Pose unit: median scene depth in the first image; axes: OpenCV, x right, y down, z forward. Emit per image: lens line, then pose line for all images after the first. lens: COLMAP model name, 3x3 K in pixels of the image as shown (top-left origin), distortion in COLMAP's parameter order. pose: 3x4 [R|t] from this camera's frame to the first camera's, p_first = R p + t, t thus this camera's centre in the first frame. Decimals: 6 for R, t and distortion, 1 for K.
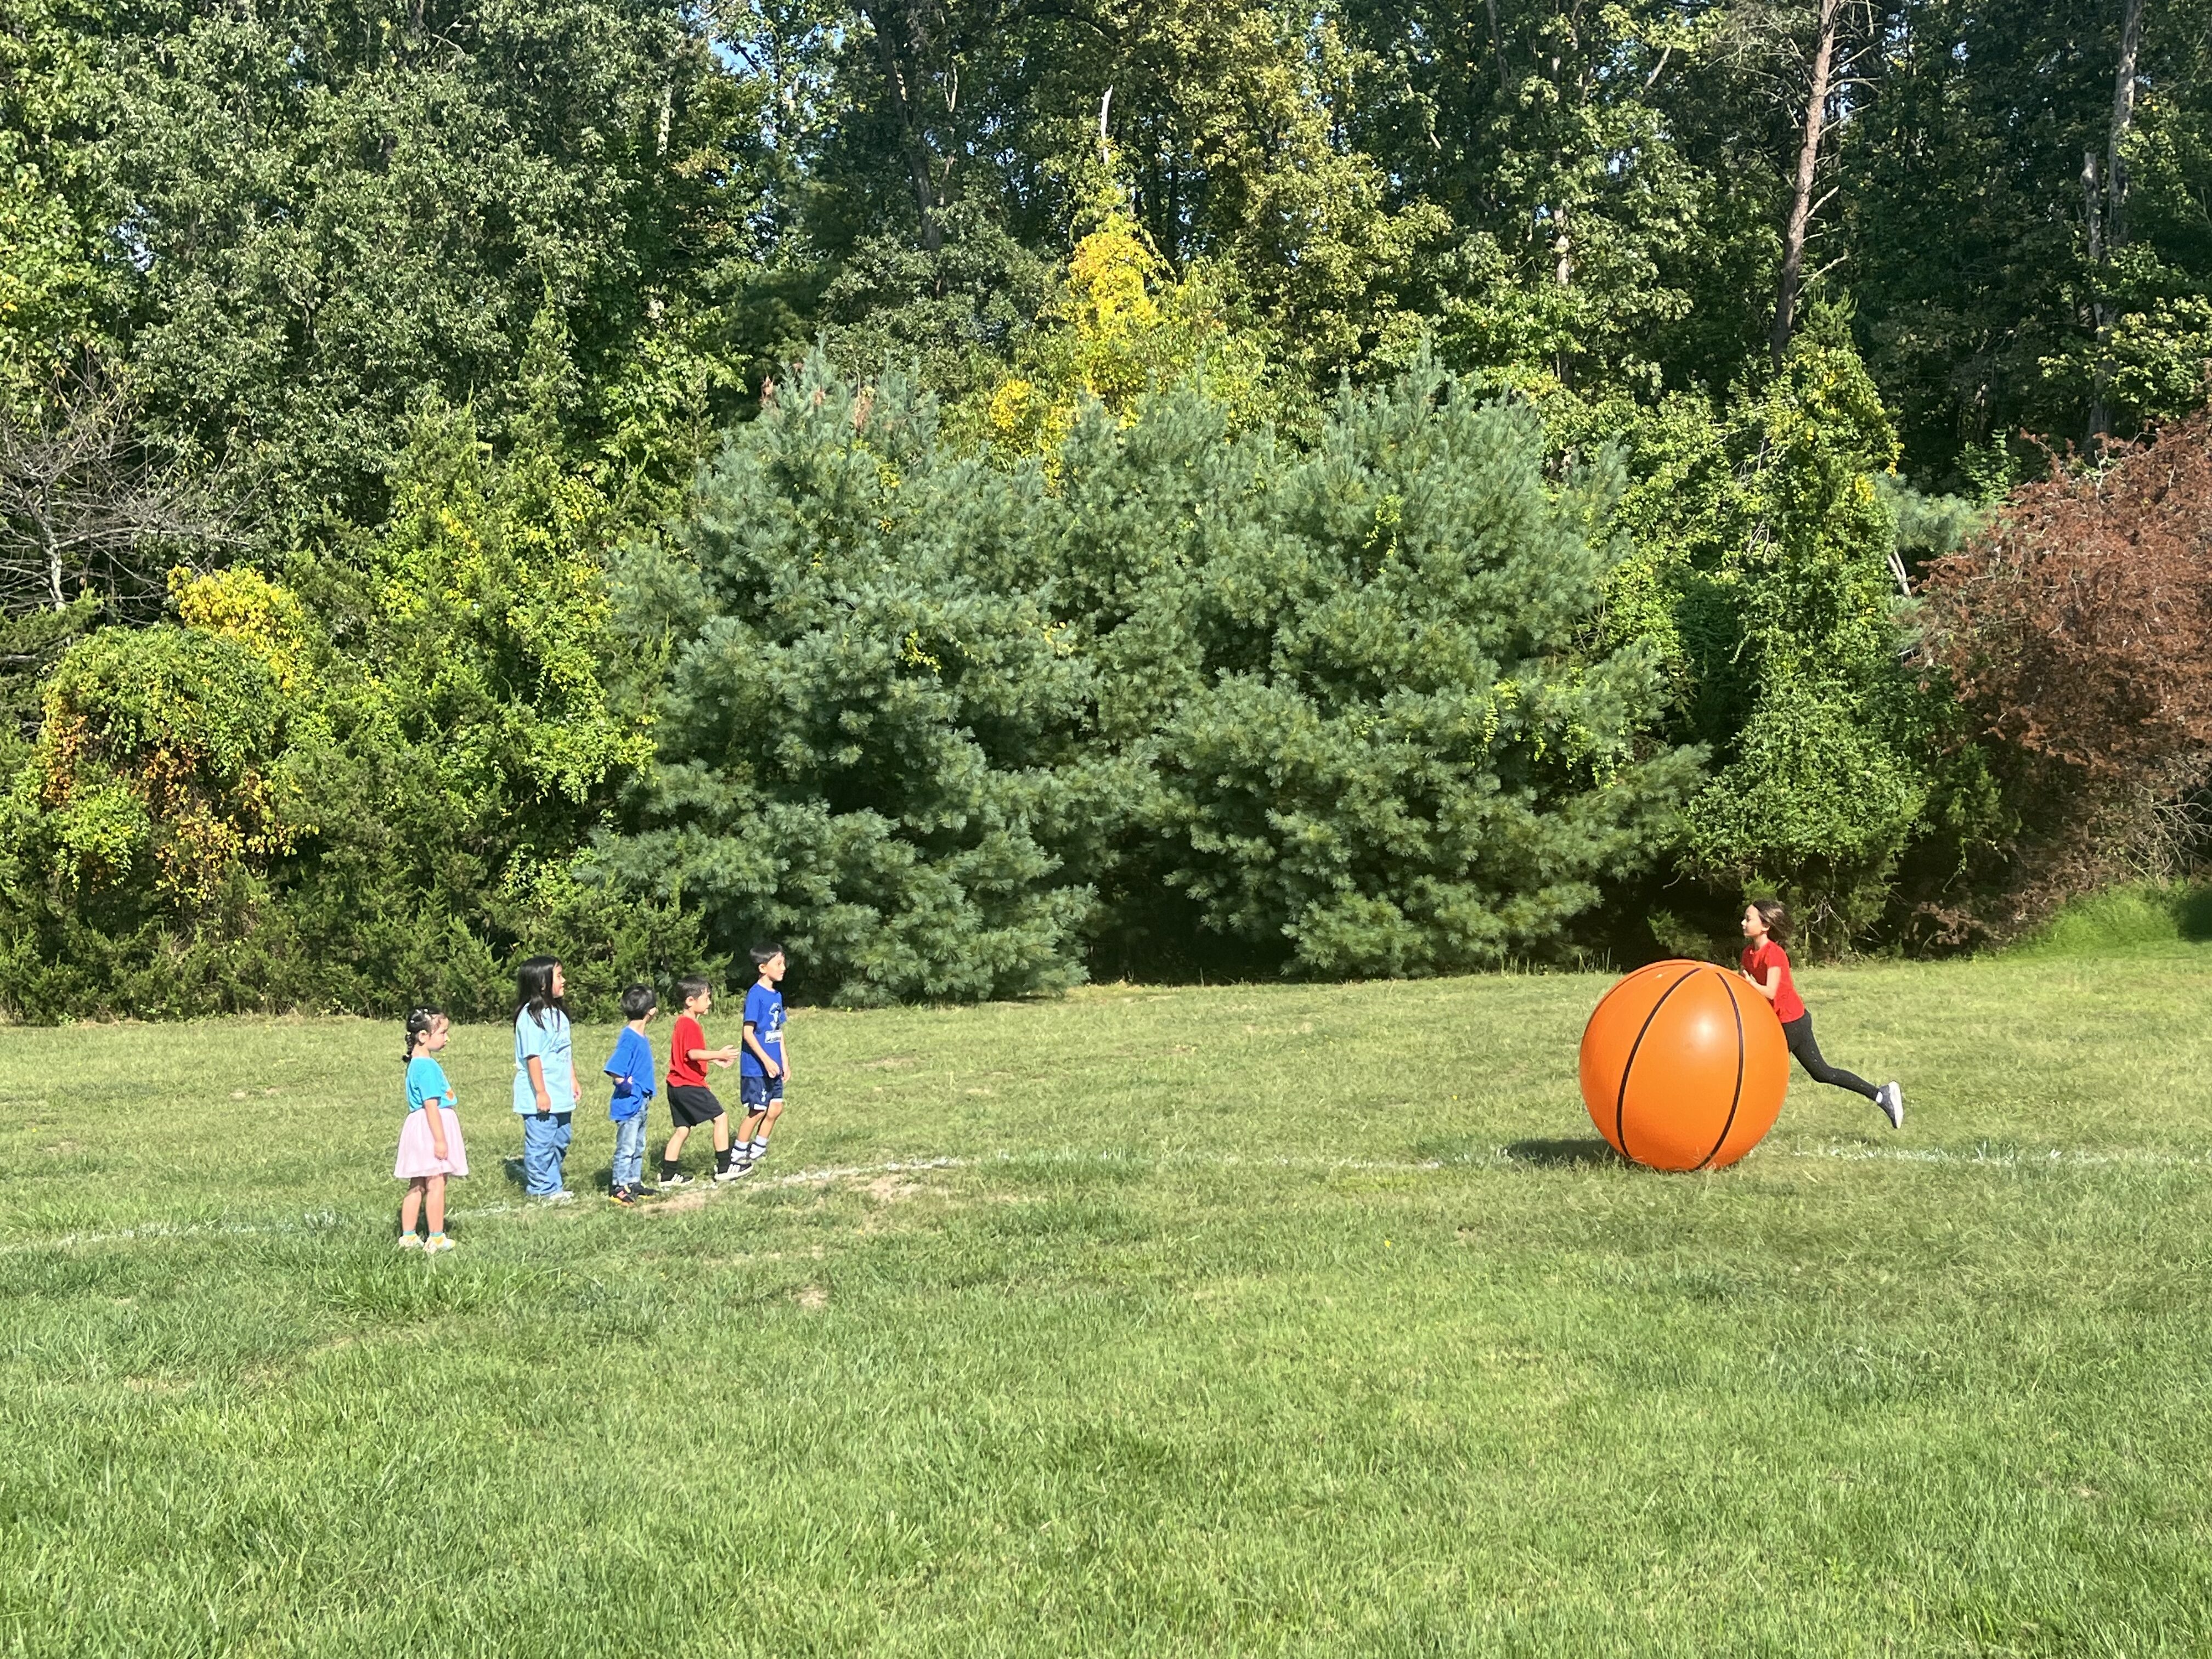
lens RADIAL K [[2525.9, 0, 1110.2], [0, 2525.9, 897.7], [0, 0, 1]] dist [0.128950, -0.501154]
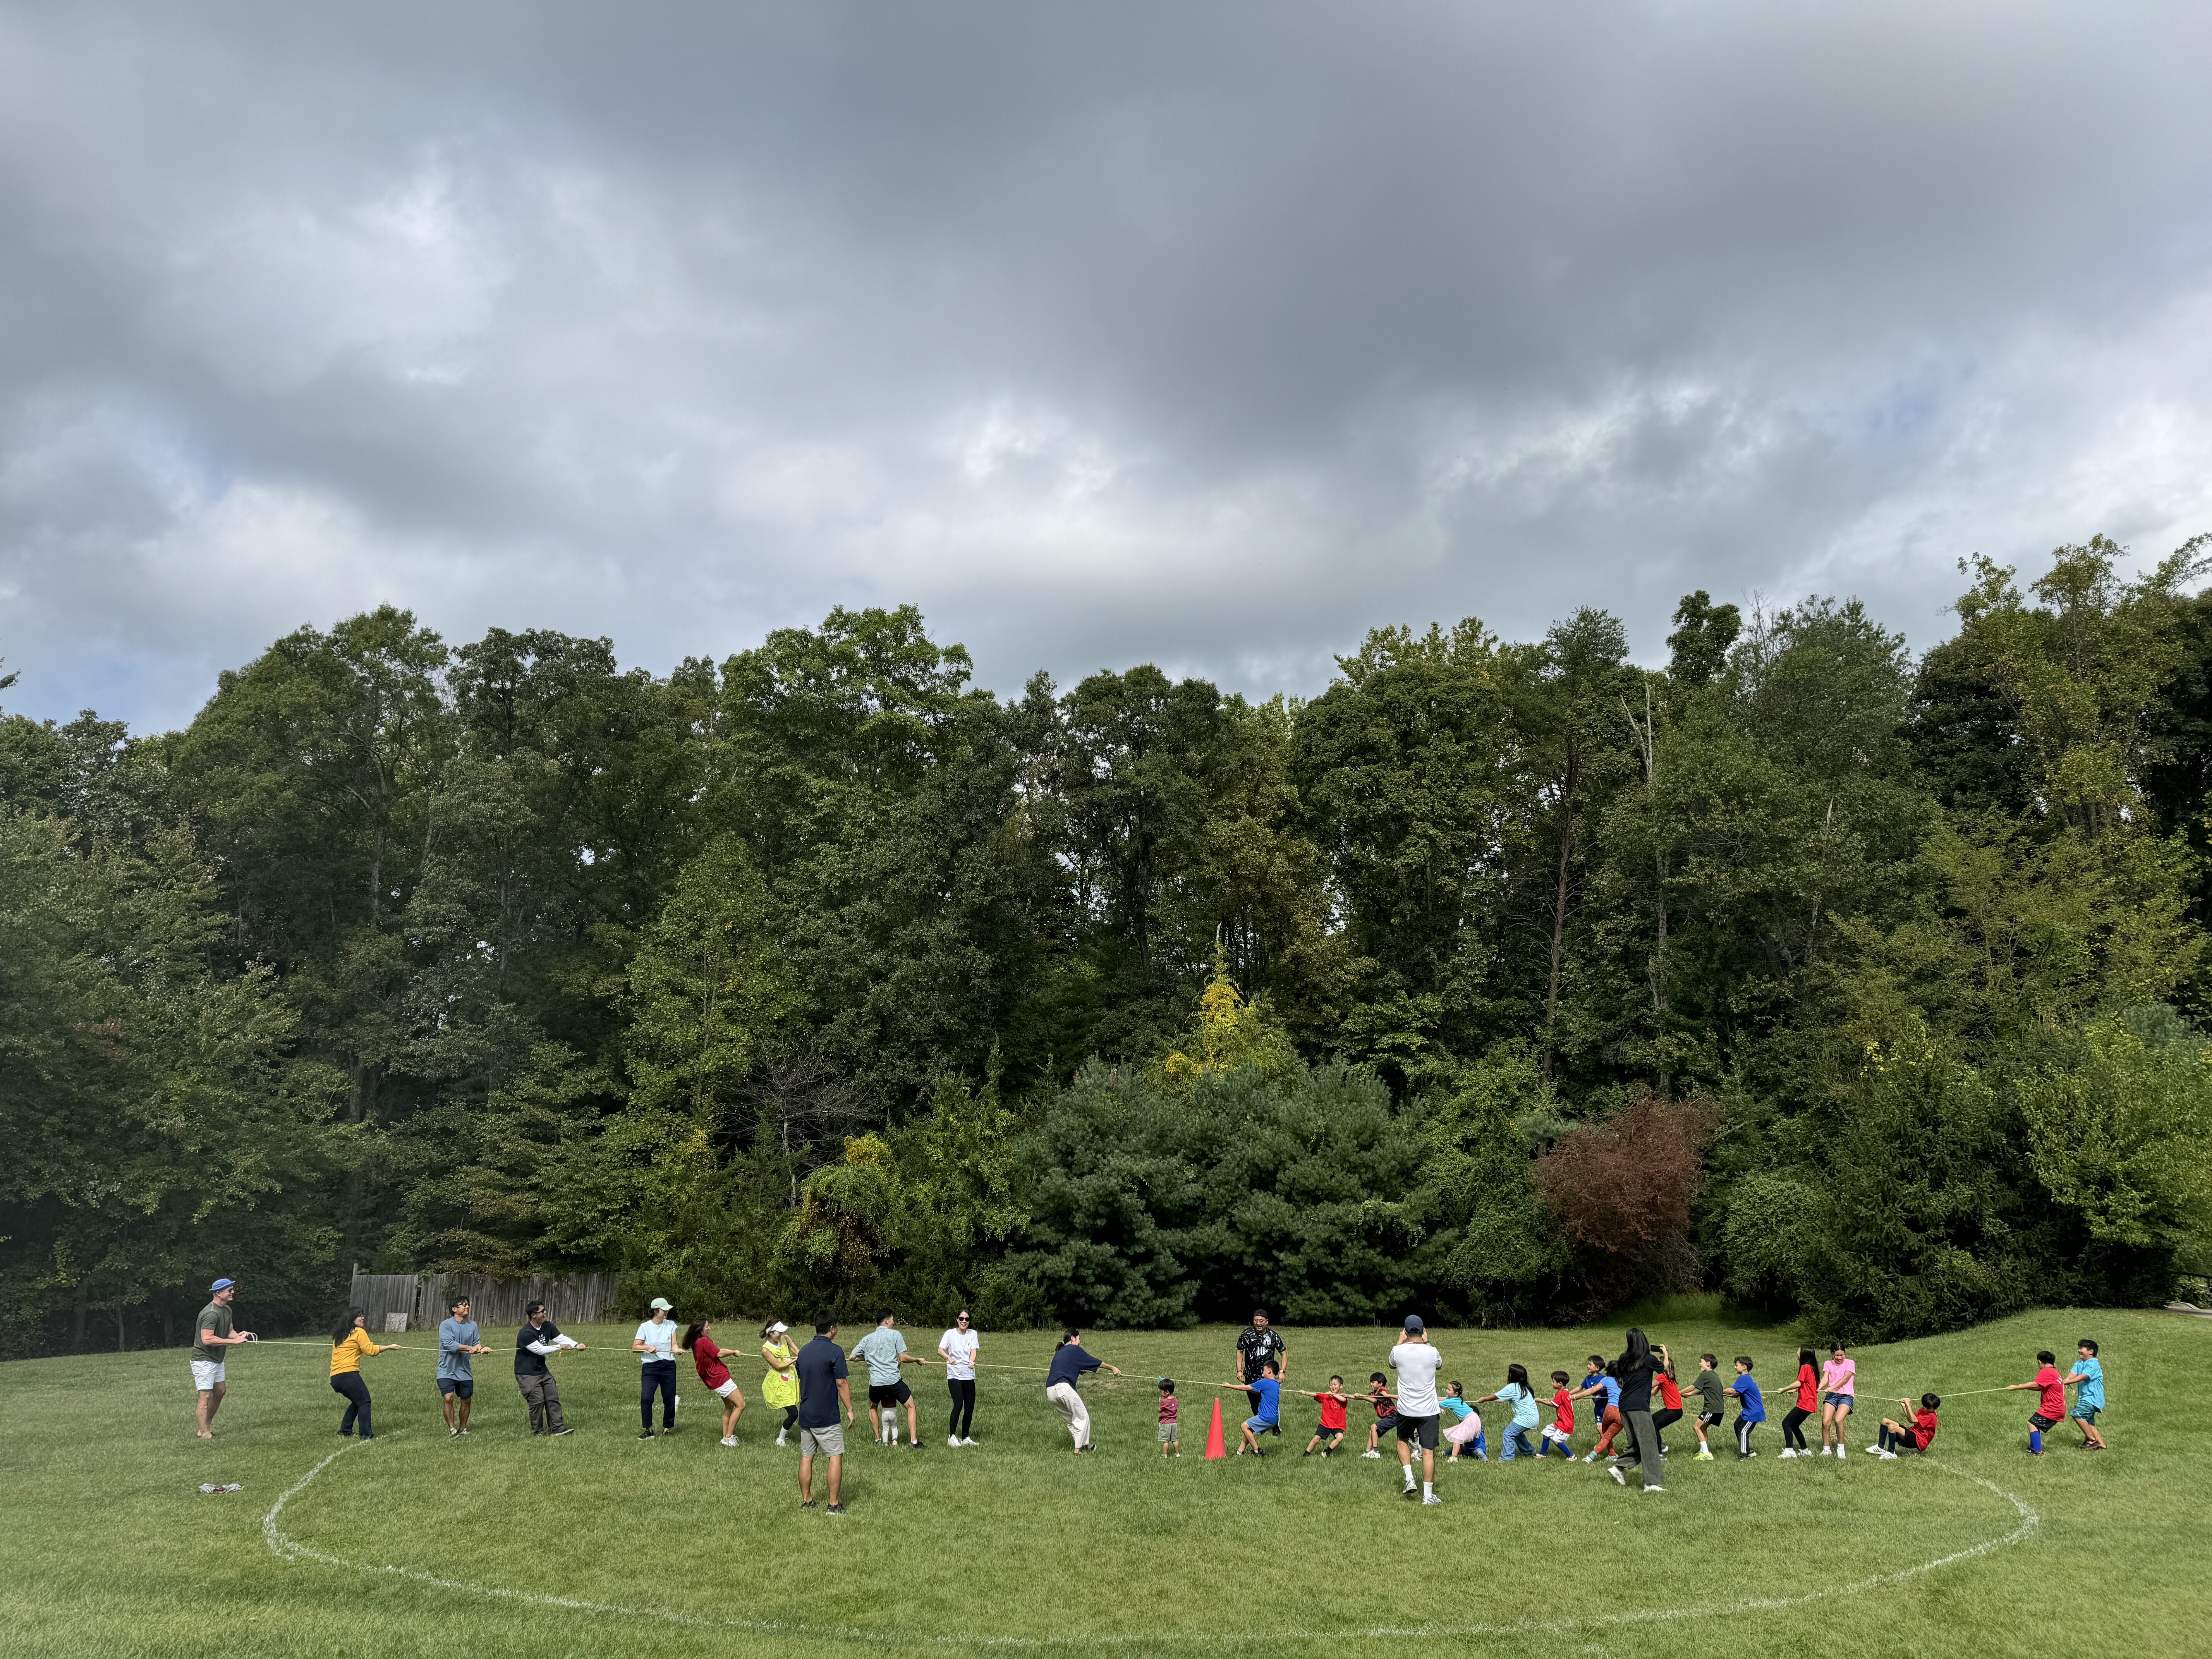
lens RADIAL K [[1557.6, 0, 1087.6], [0, 1557.6, 818.3], [0, 0, 1]] dist [0.167704, -0.253376]
pose [[0.993637, 0.001638, -0.112619, 0.055533], [-0.031663, 0.963632, -0.265350, -0.026730], [0.108089, 0.267227, 0.957552, -0.601662]]
